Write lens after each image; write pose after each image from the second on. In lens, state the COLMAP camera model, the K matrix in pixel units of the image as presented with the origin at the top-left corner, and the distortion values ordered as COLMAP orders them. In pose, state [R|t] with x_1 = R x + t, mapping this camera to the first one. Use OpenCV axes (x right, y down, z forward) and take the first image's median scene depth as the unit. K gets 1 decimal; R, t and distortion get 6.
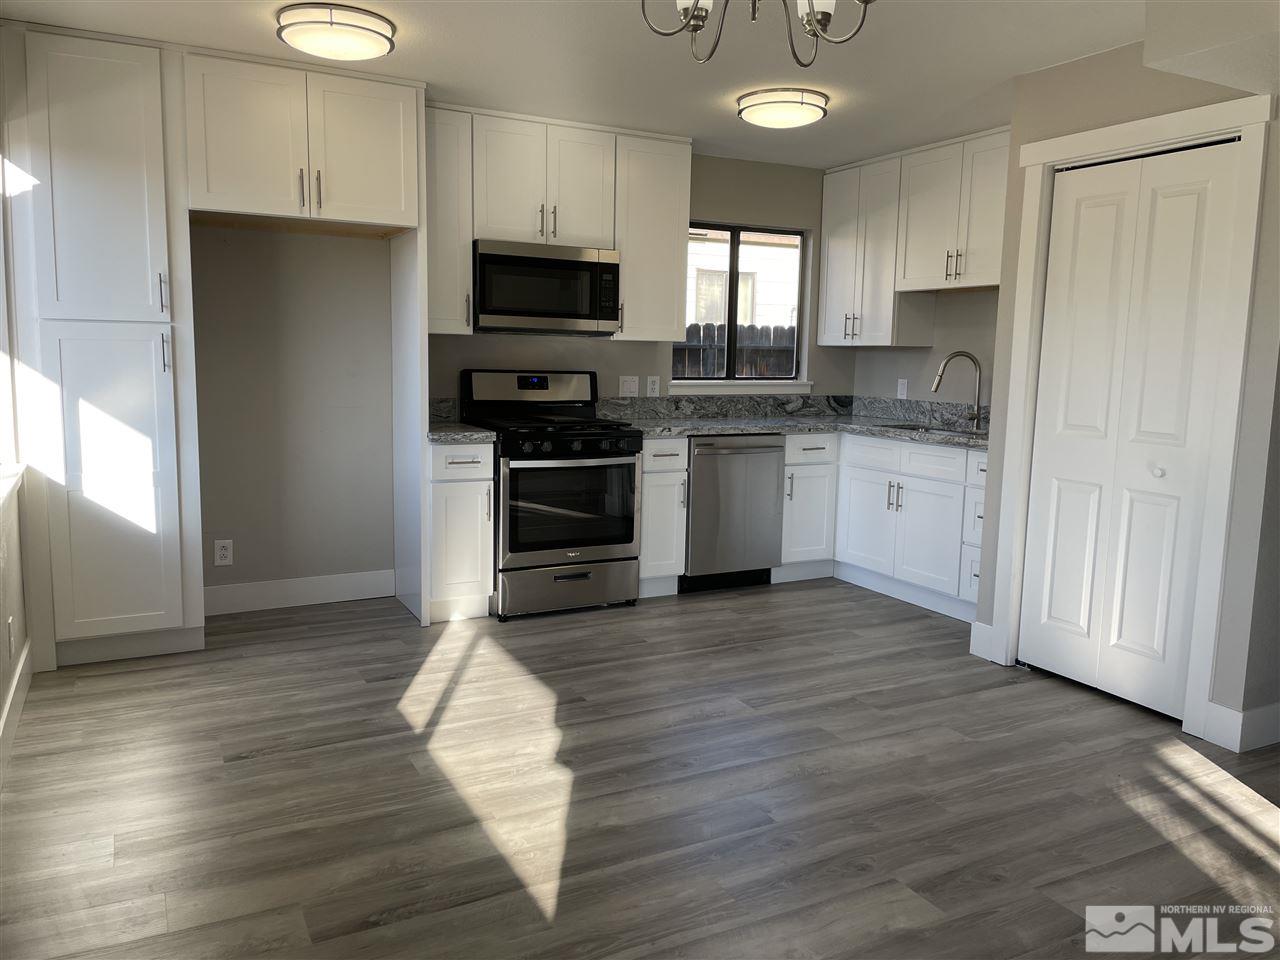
lens RADIAL K [[966.1, 0, 641.8], [0, 966.1, 473.2], [0, 0, 1]] dist [0.096827, -0.127437]
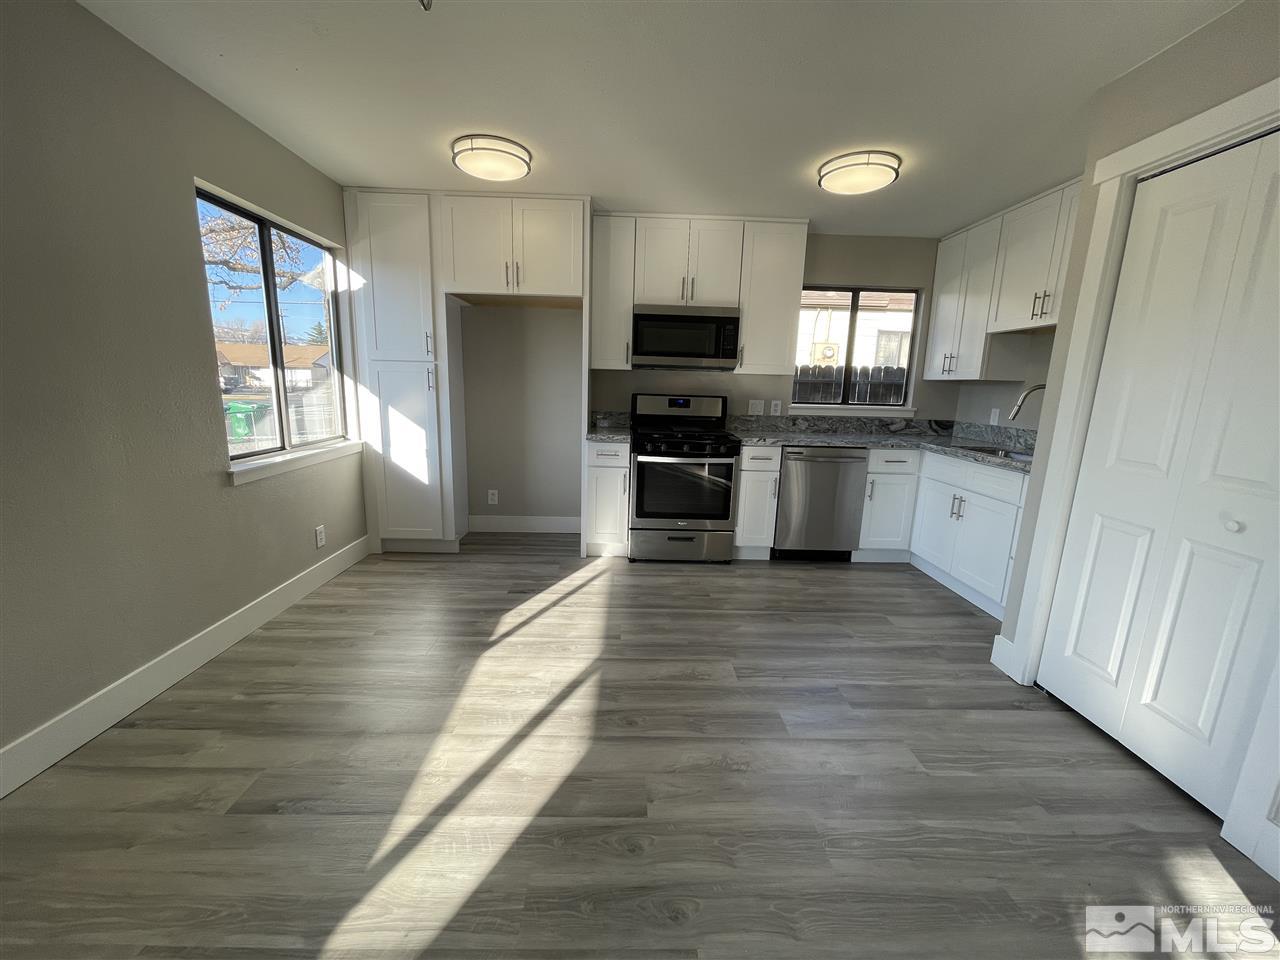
lens RADIAL K [[515.6, 0, 631.8], [0, 515.6, 482.6], [0, 0, 1]] dist [-0.003496, 0.000424]
pose [[0.892995, 0.091266, -0.440716, 0.180002], [-0.066766, 0.995252, 0.070819, -0.023983], [0.445087, -0.033816, 0.894849, 0.267183]]
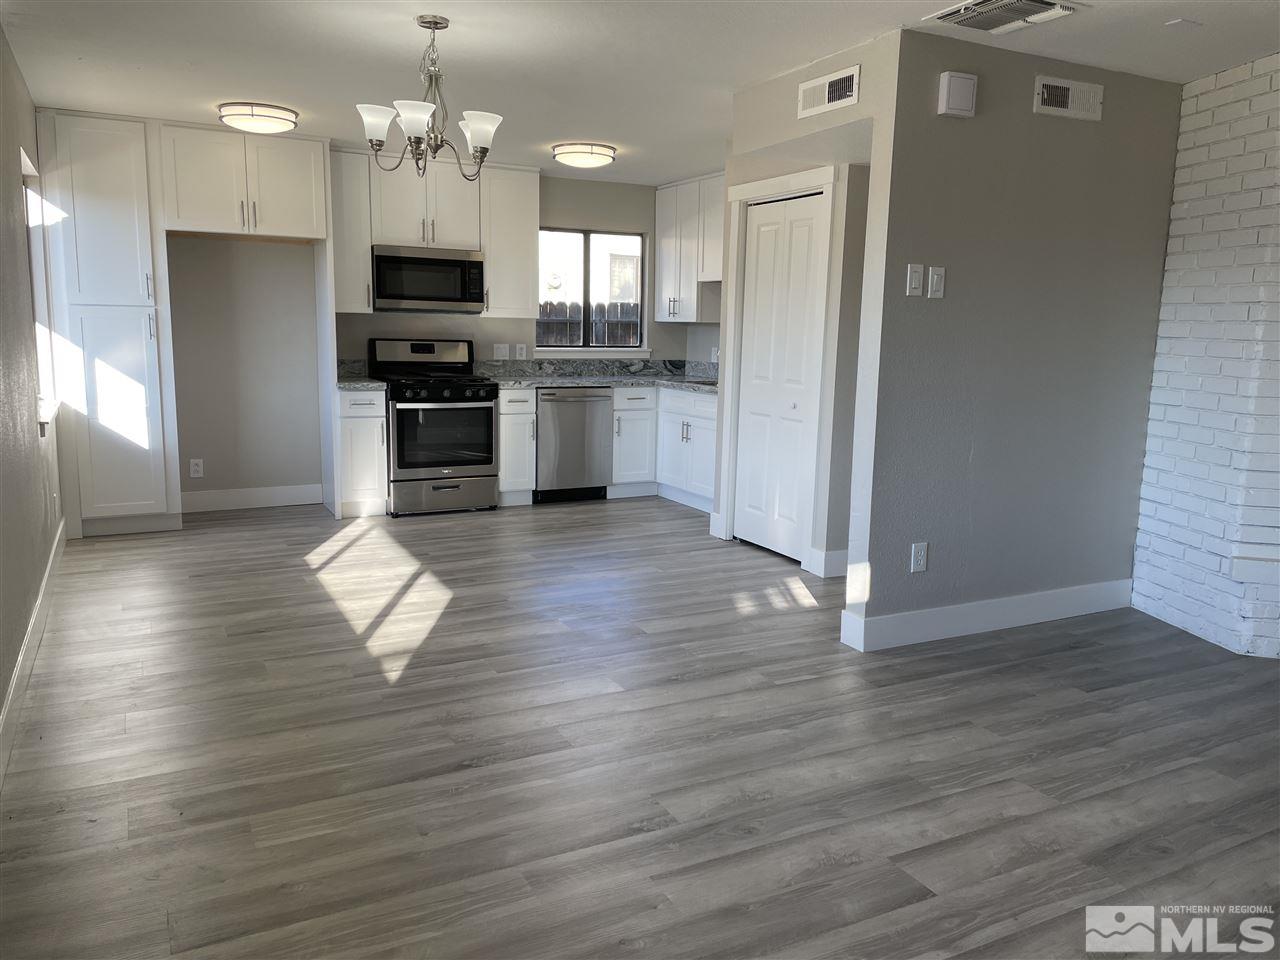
lens RADIAL K [[966.1, 0, 641.8], [0, 966.1, 473.2], [0, 0, 1]] dist [0.096827, -0.127437]
pose [[0.999997, 0.000145, -0.002286, 0.200551], [-0.000080, 0.999592, 0.028572, 0.043409], [0.002289, -0.028571, 0.999589, -0.377815]]
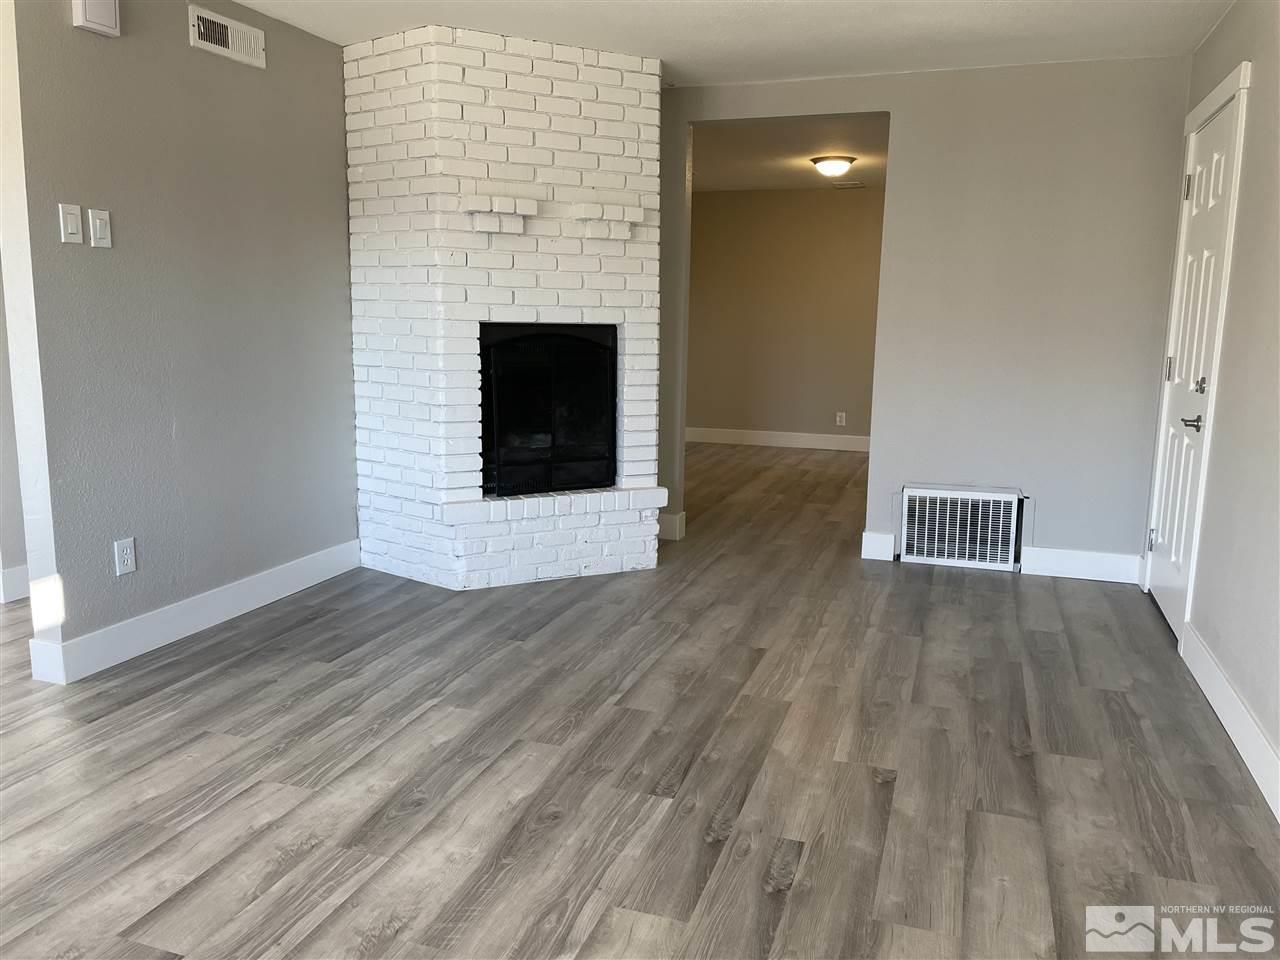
lens RADIAL K [[973.8, 0, 645.9], [0, 973.8, 467.1], [0, 0, 1]] dist [0.100462, -0.135077]
pose [[0.722912, -0.116180, 0.681103, 0.227870], [0.085517, 0.993227, 0.078654, 0.050889], [-0.685628, 0.001386, 0.727951, -0.325458]]
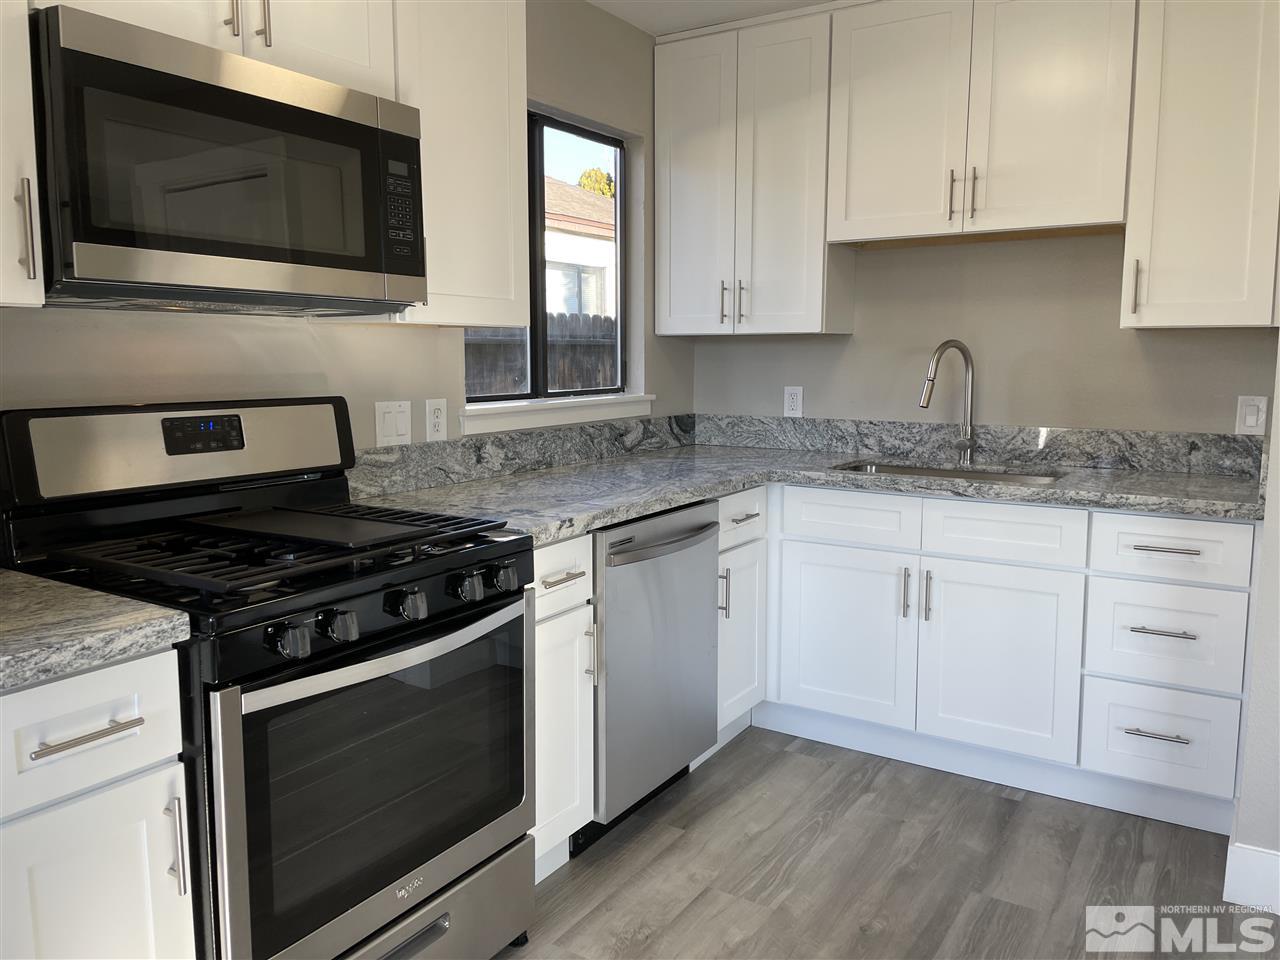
lens RADIAL K [[973.8, 0, 645.9], [0, 973.8, 467.1], [0, 0, 1]] dist [0.100462, -0.135077]
pose [[0.864711, -0.078829, 0.496046, -0.158074], [0.079611, 0.996633, 0.019600, -0.074463], [-0.495921, 0.022543, 0.868075, 0.576118]]
